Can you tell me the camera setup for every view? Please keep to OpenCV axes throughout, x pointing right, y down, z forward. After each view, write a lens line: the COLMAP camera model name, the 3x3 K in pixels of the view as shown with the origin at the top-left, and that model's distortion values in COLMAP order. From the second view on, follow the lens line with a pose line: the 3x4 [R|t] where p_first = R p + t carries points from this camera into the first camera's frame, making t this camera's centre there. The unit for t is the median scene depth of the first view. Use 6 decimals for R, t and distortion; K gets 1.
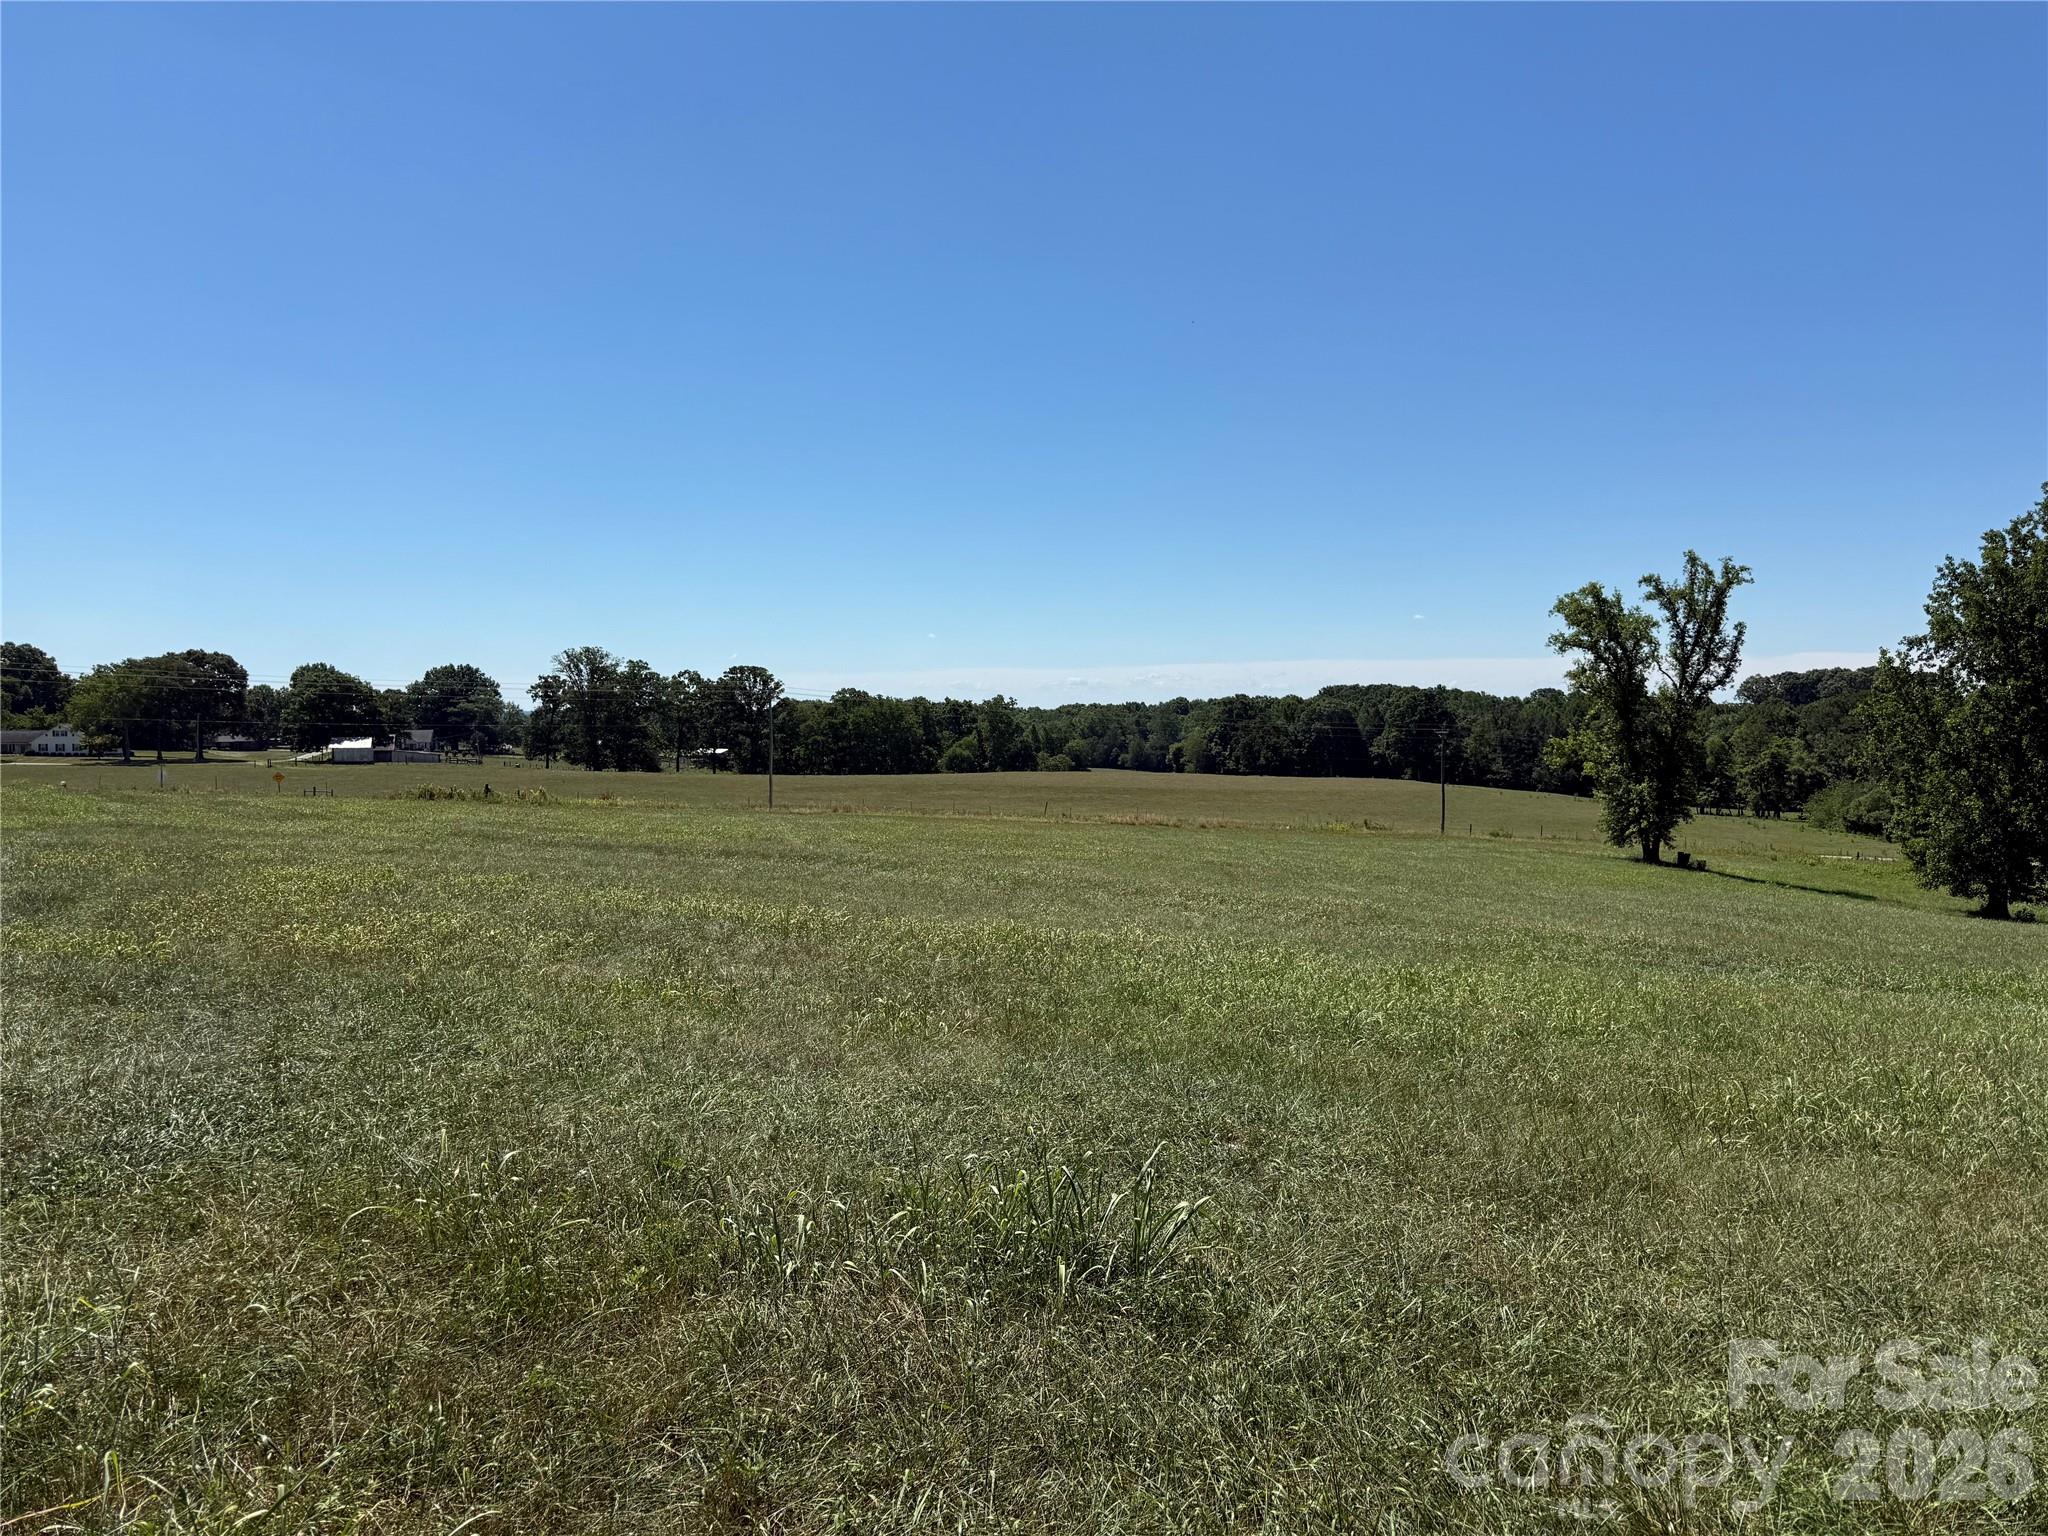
lens RADIAL K [[1405.3, 0, 1011.7], [0, 1405.3, 767.3], [0, 0, 1]] dist [0.013386, 0.001013]
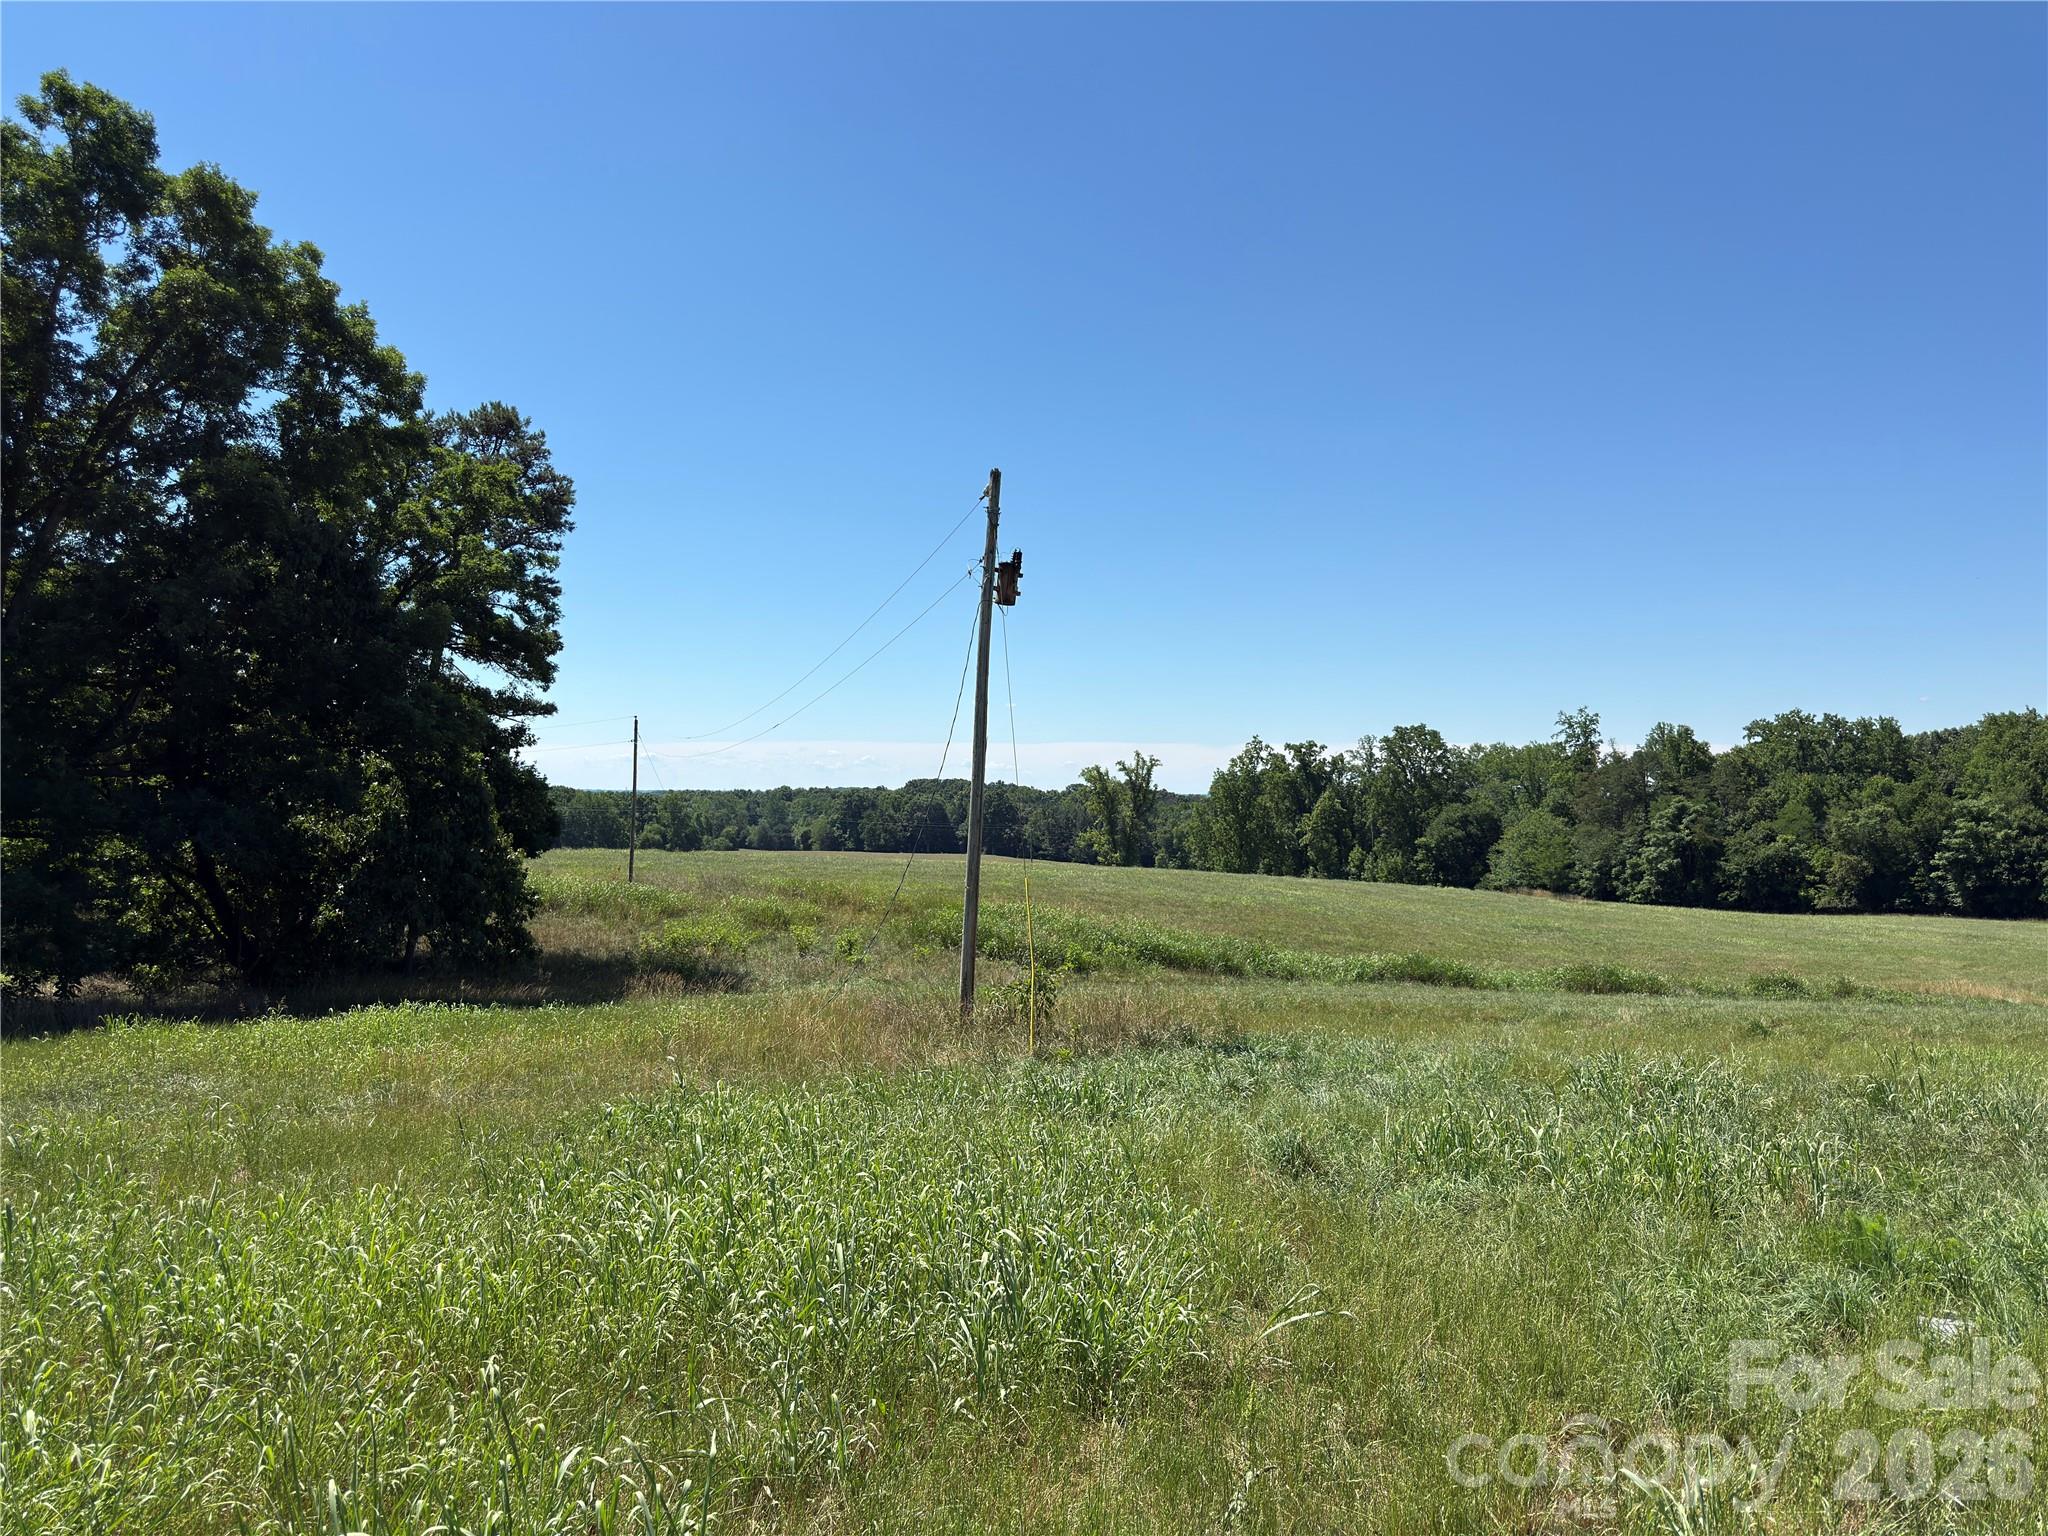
lens RADIAL K [[1405.3, 0, 1025.5], [0, 1405.3, 765.8], [0, 0, 1]] dist [0.013386, 0.001013]
pose [[0.947481, 0.013449, 0.319530, -0.108110], [0.004525, 0.998452, -0.055442, -0.001581], [-0.319781, 0.053976, 0.945953, -0.284952]]
